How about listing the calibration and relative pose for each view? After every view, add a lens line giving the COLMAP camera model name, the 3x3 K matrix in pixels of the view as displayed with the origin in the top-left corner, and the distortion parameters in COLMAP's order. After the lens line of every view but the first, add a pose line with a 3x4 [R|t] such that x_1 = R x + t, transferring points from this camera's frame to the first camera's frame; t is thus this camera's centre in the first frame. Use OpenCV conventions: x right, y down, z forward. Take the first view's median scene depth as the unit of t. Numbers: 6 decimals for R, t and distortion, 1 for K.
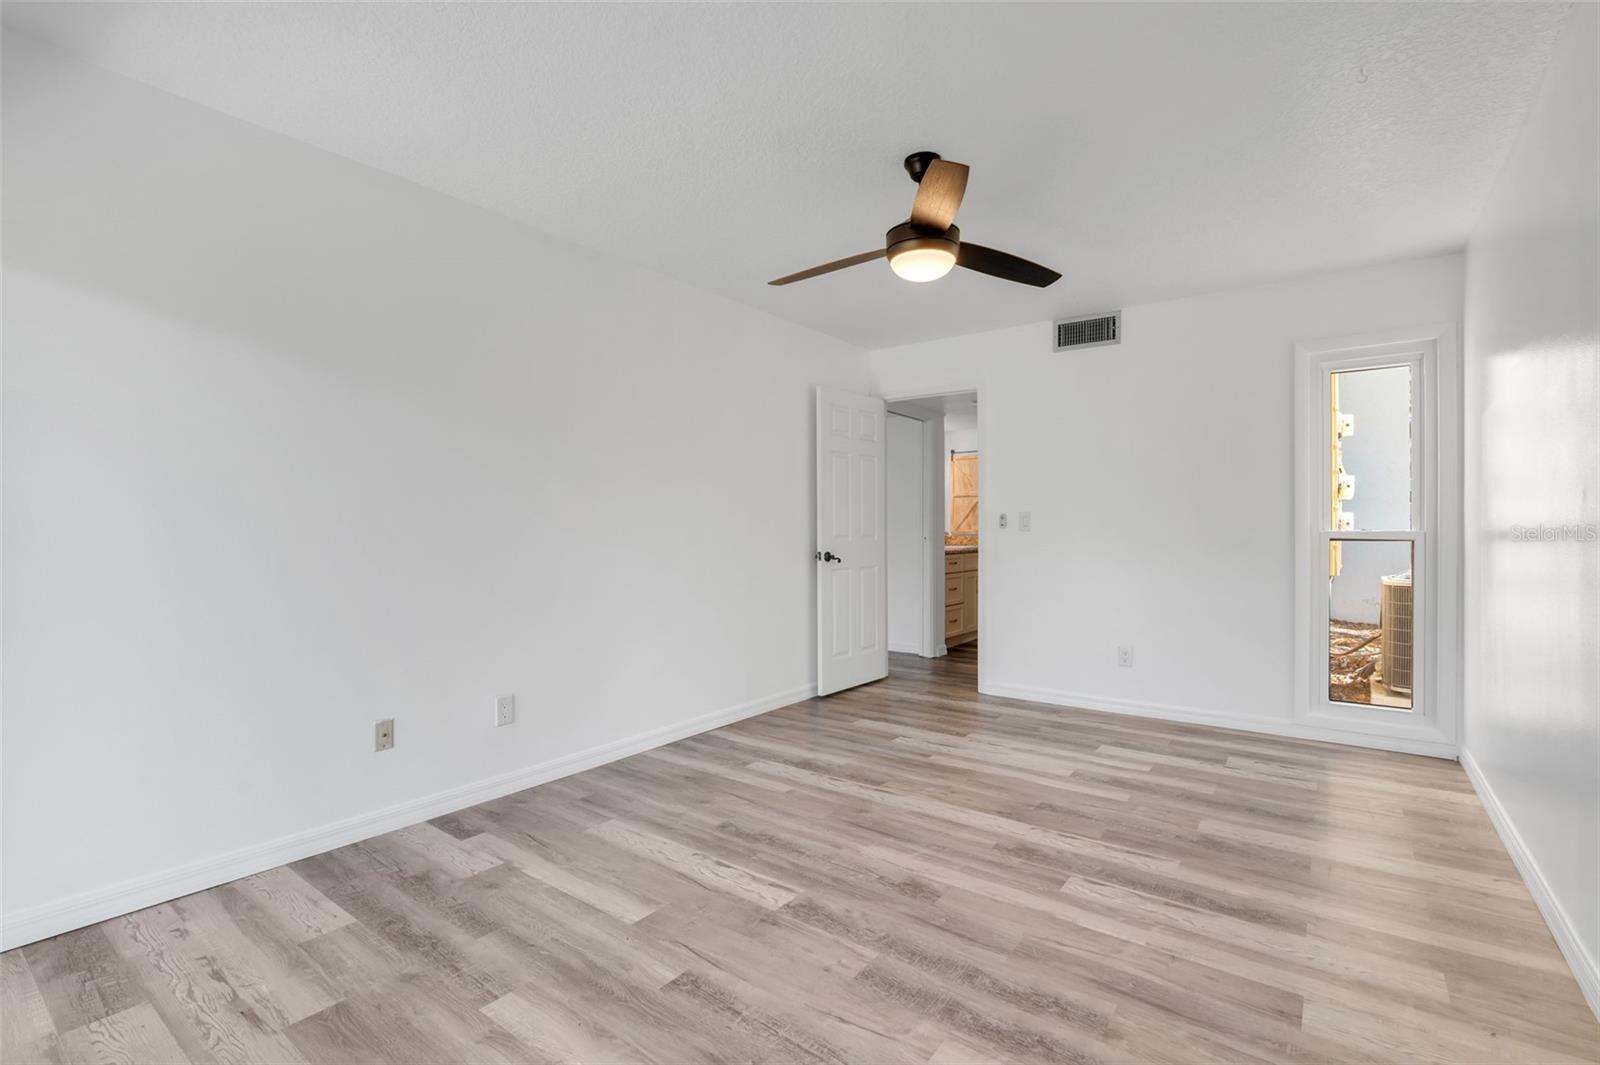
lens RADIAL K [[712.5, 0, 803.4], [0, 712.5, 530.6], [0, 0, 1]] dist [-0.020213, 0.003409]
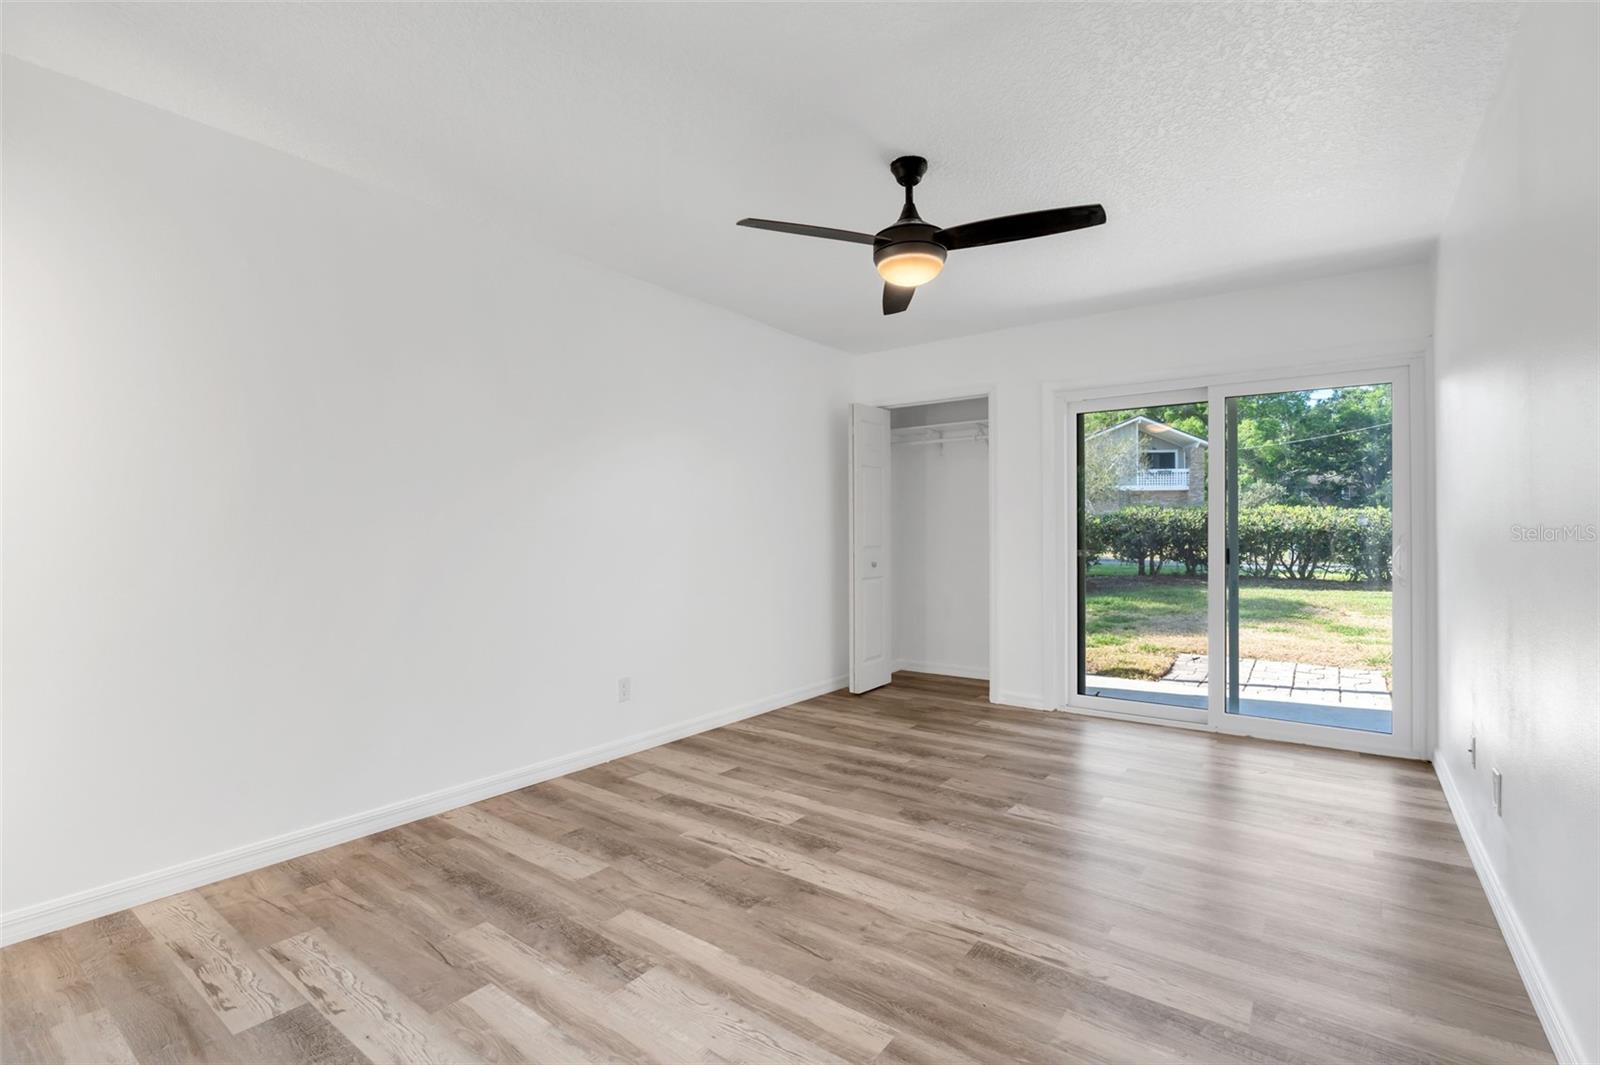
lens RADIAL K [[712.5, 0, 797.6], [0, 712.5, 533.2], [0, 0, 1]] dist [-0.020213, 0.003409]
pose [[-0.999980, 0.000819, 0.006260, 0.319059], [0.000851, 0.999987, 0.005086, -0.011617], [-0.006256, 0.005091, -0.999967, 1.984661]]
